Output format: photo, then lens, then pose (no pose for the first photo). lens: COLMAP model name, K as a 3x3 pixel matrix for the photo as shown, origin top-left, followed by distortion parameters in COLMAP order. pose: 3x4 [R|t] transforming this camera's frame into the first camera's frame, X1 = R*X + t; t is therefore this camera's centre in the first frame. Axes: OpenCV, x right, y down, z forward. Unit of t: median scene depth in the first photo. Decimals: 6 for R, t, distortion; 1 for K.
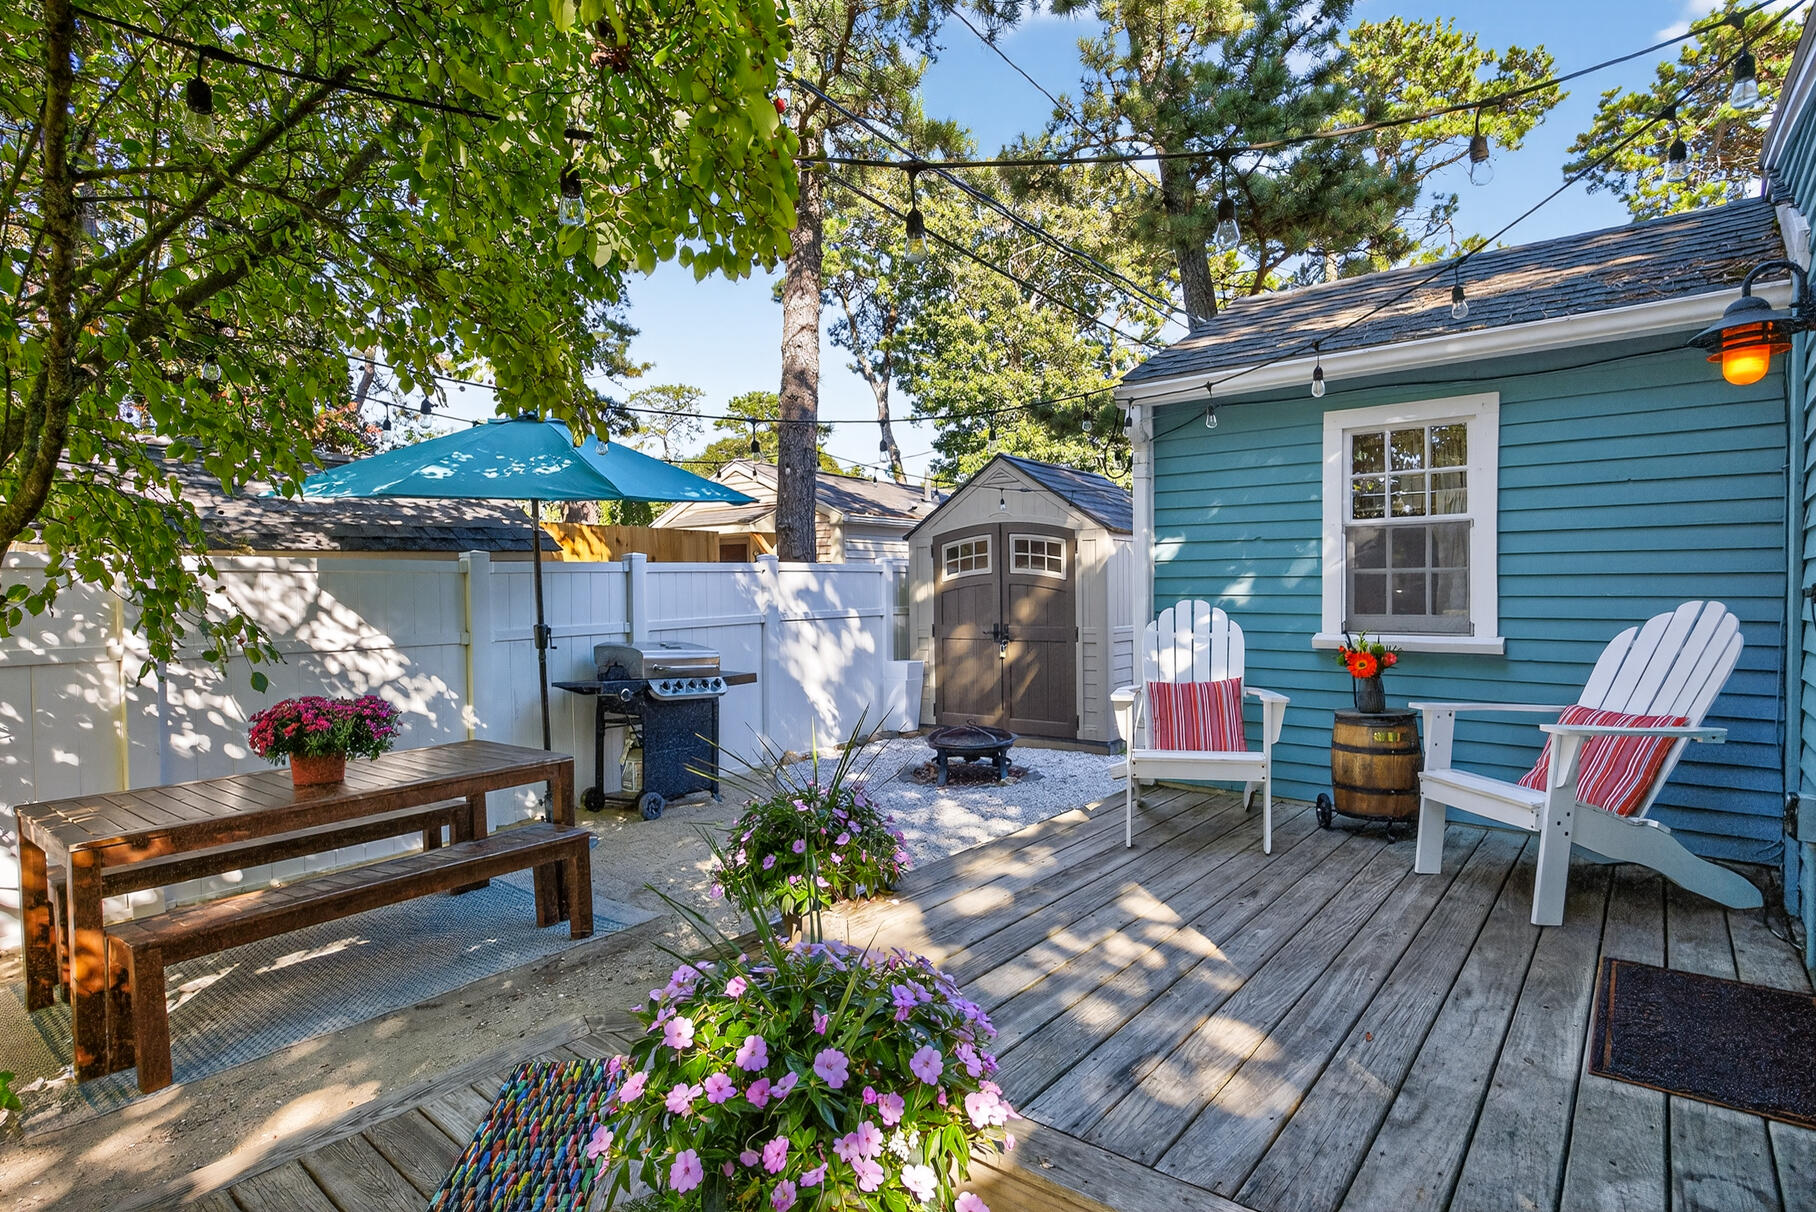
lens RADIAL K [[909.7, 0, 908.4], [0, 909.7, 617.0], [0, 0, 1]] dist [-0.003369, -0.000261]
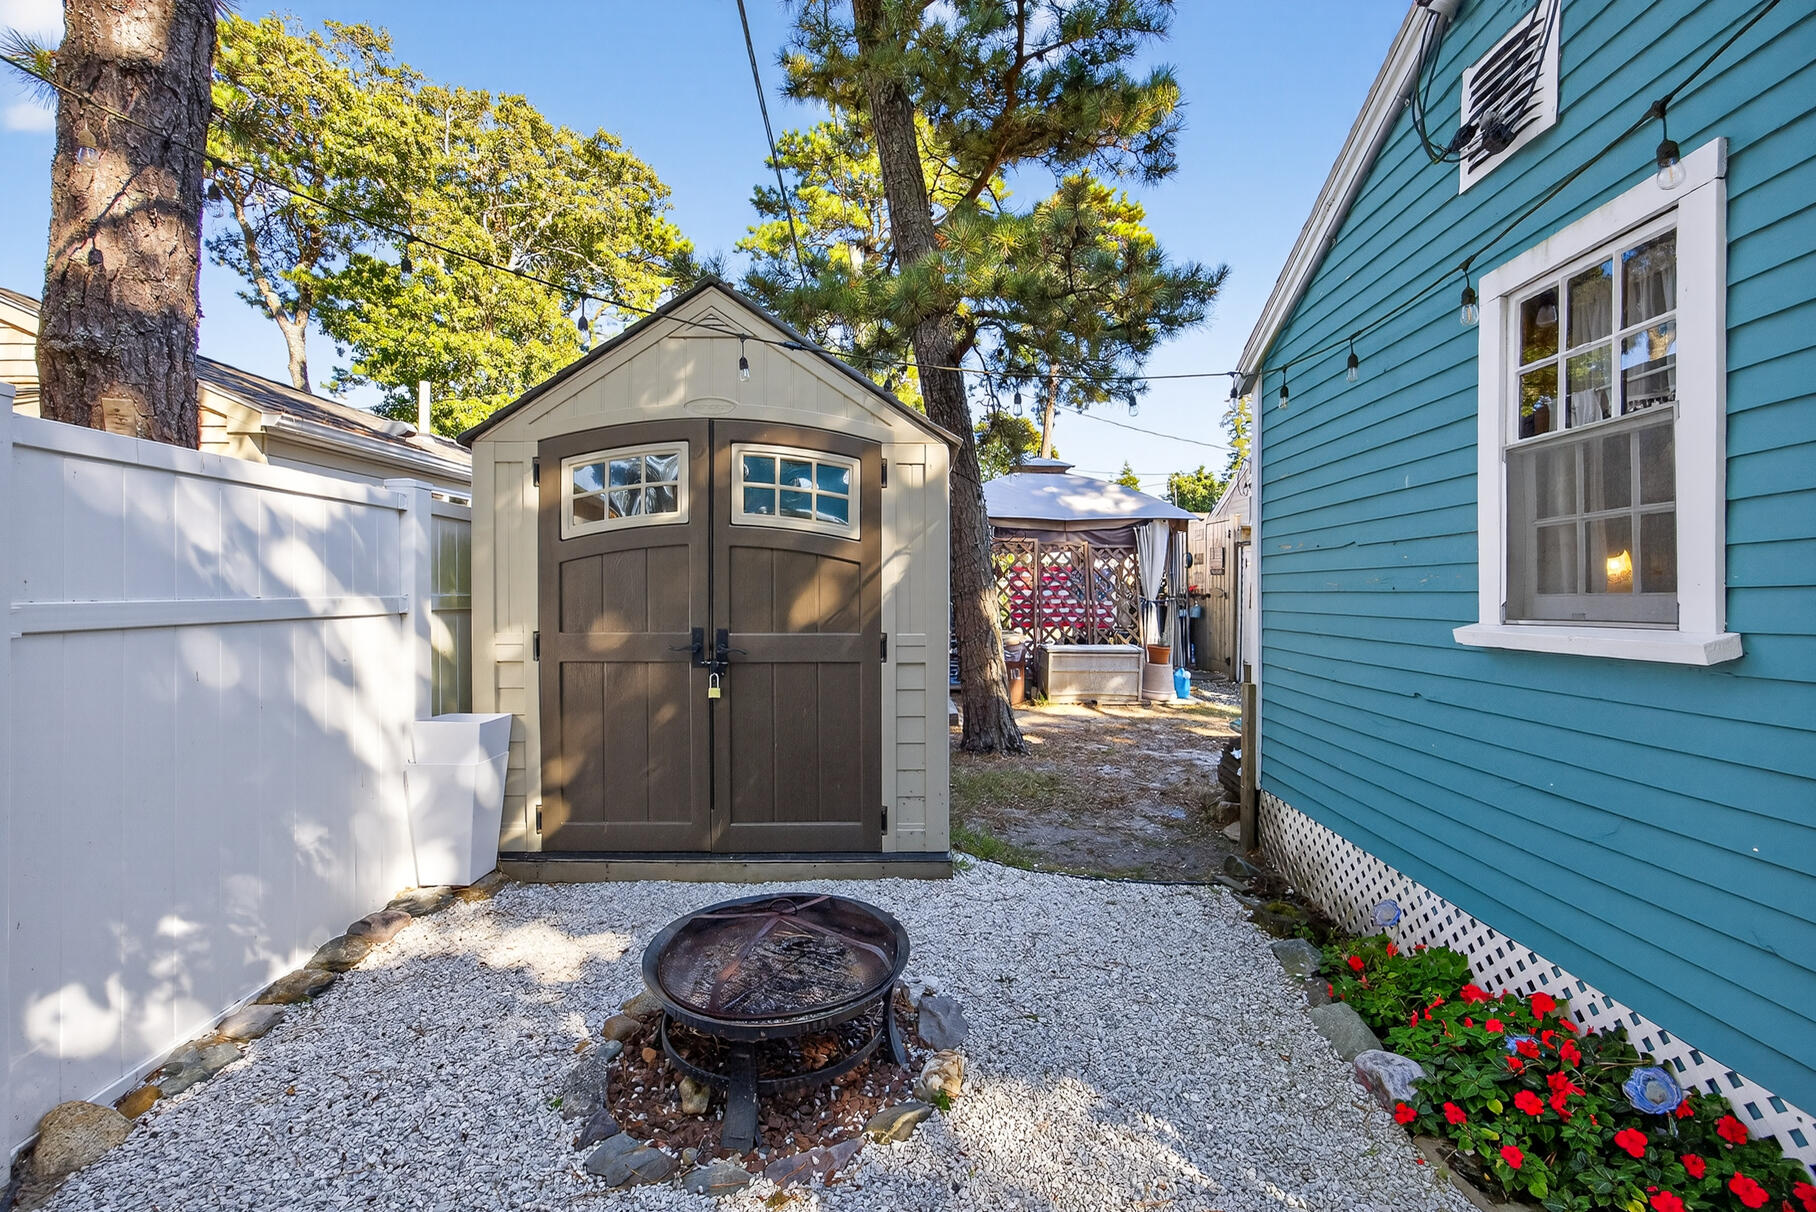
lens RADIAL K [[787.7, 0, 909.5], [0, 787.7, 599.8], [0, 0, 1]] dist [-0.023179, 0.000089]
pose [[0.788986, 0.009313, 0.614340, -0.022404], [0.009071, 0.999600, -0.026803, 0.001446], [-0.614344, 0.026720, 0.788586, 0.191371]]
